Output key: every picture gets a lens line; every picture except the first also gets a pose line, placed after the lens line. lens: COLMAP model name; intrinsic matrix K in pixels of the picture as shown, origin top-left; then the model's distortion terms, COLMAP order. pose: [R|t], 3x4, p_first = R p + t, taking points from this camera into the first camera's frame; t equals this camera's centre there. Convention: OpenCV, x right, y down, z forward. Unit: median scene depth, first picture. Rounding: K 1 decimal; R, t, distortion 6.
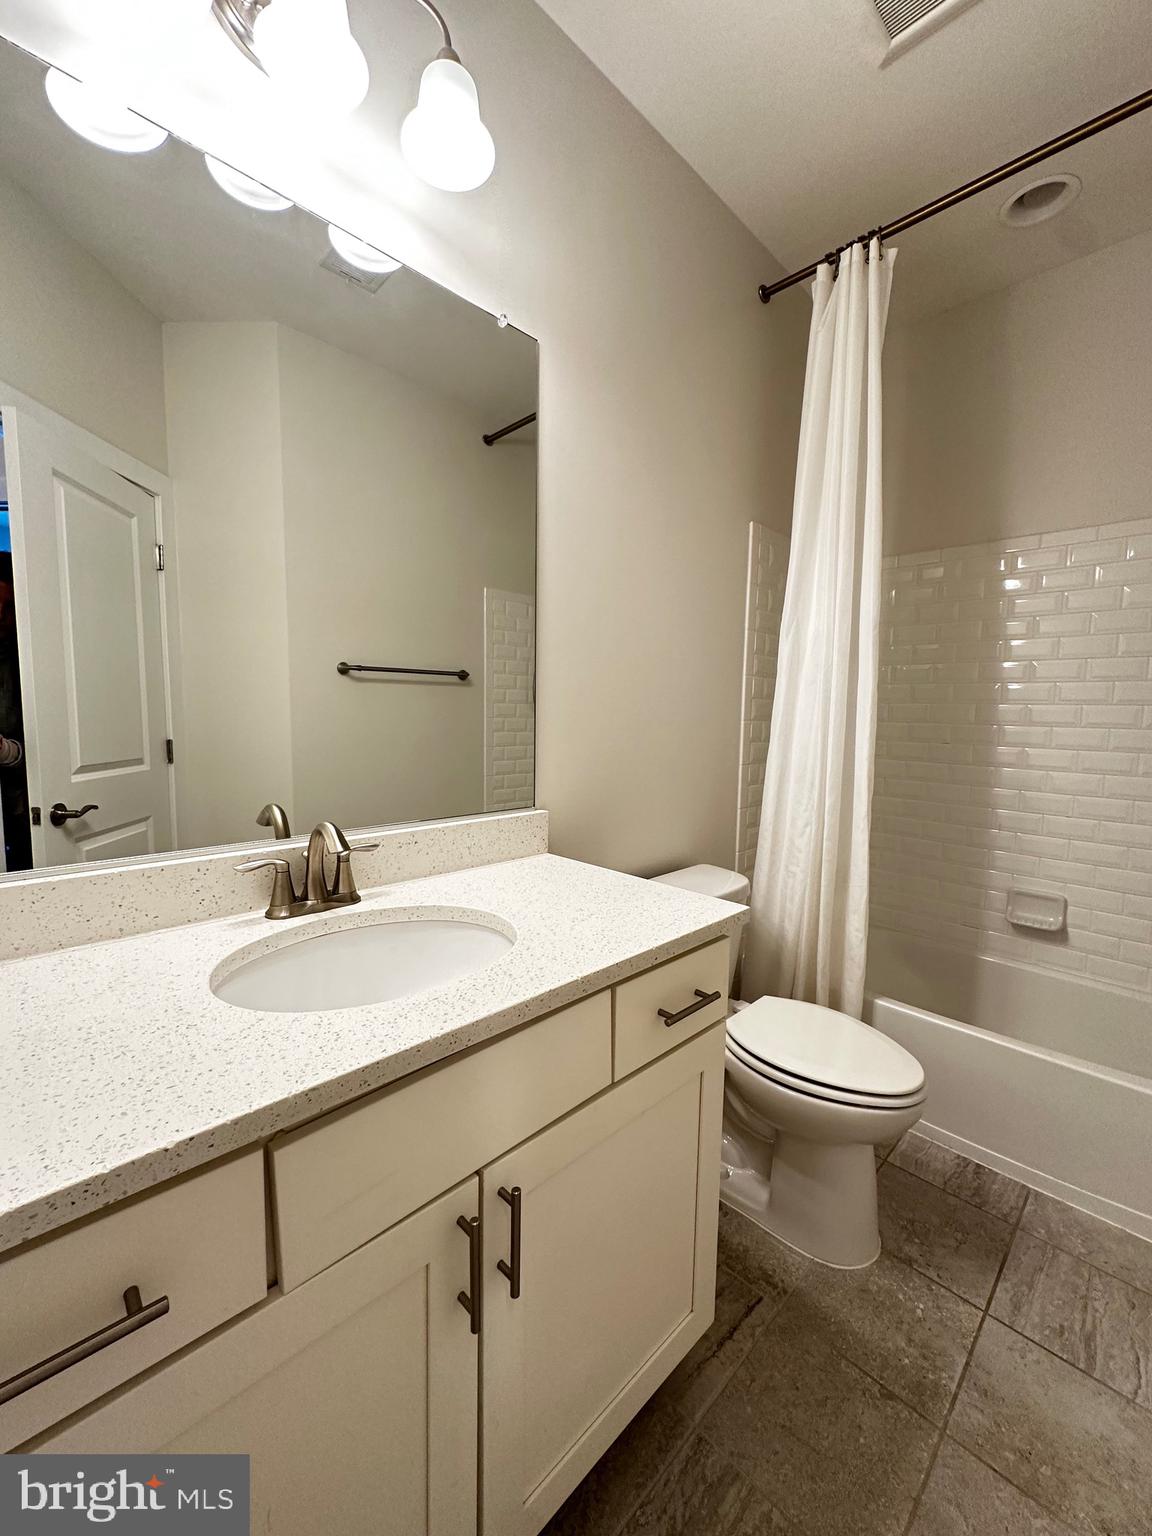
lens RADIAL K [[612.1, 0, 576.0], [0, 612.1, 768.0], [0, 0, 1]] dist [-0.003836, 0.000240]
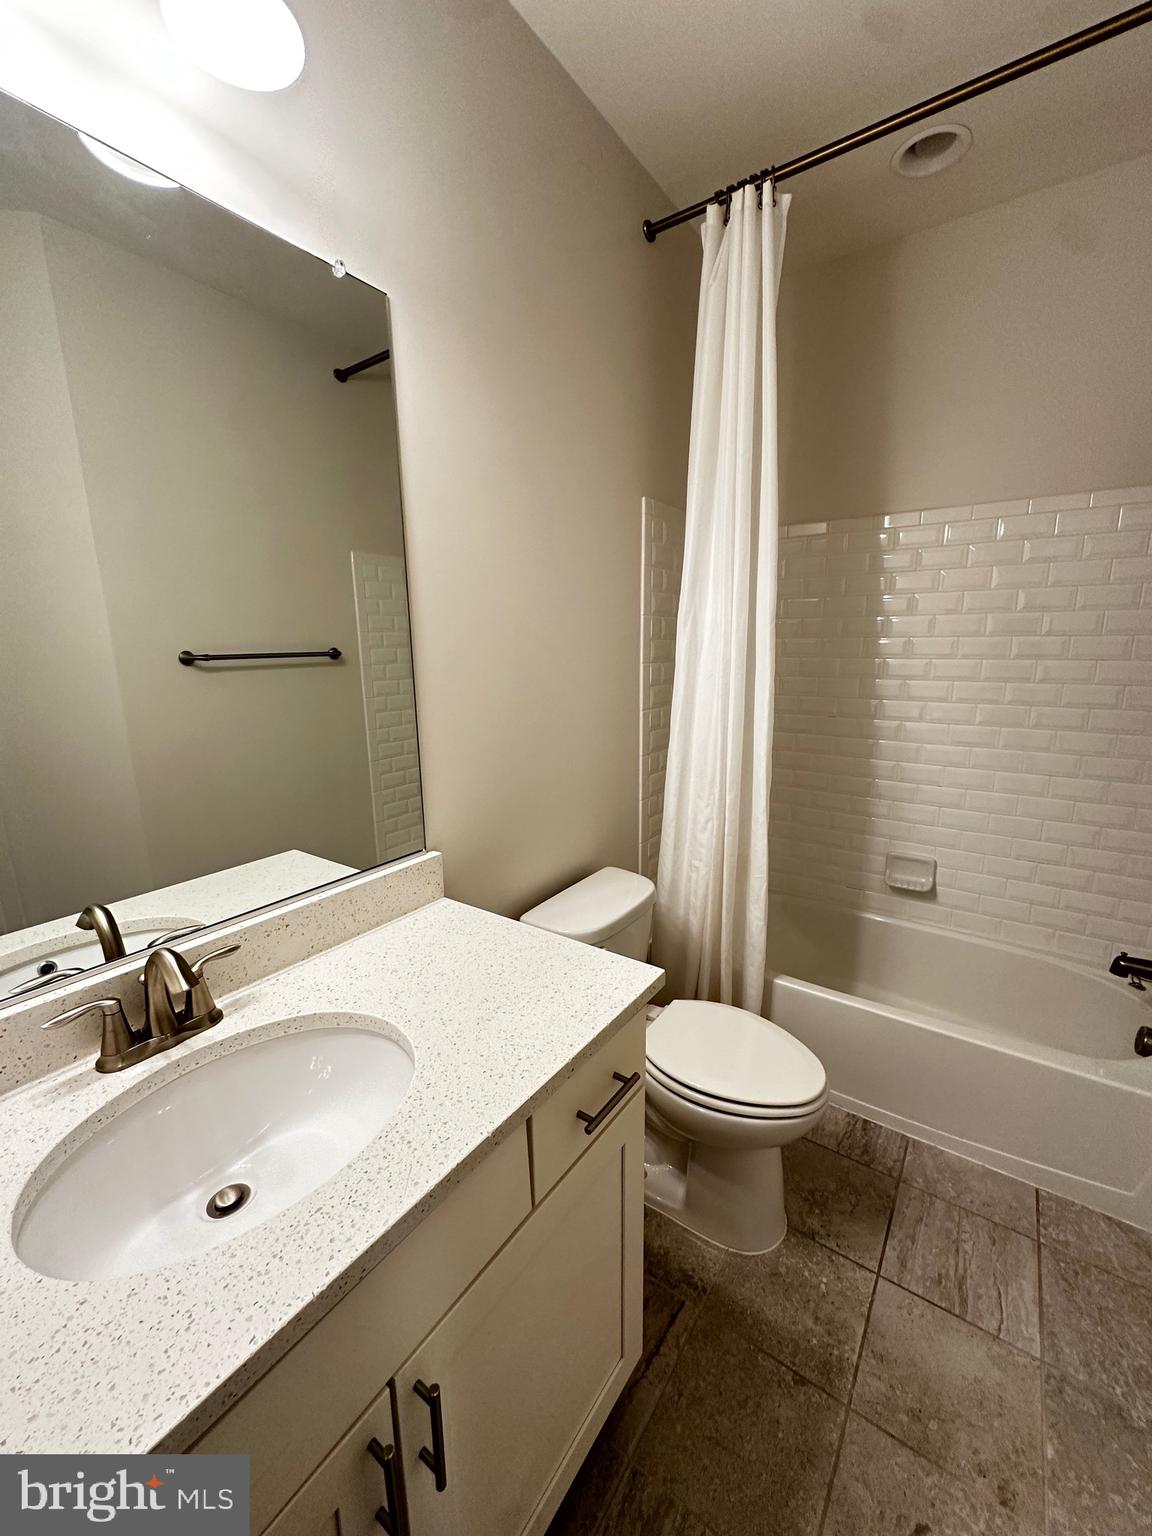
lens RADIAL K [[612.1, 0, 576.0], [0, 612.1, 768.0], [0, 0, 1]] dist [-0.003836, 0.000240]
pose [[0.984130, -0.064896, 0.165157, 0.008931], [0.046258, 0.992369, 0.114296, -0.150808], [-0.171315, -0.104842, 0.979622, 0.094505]]
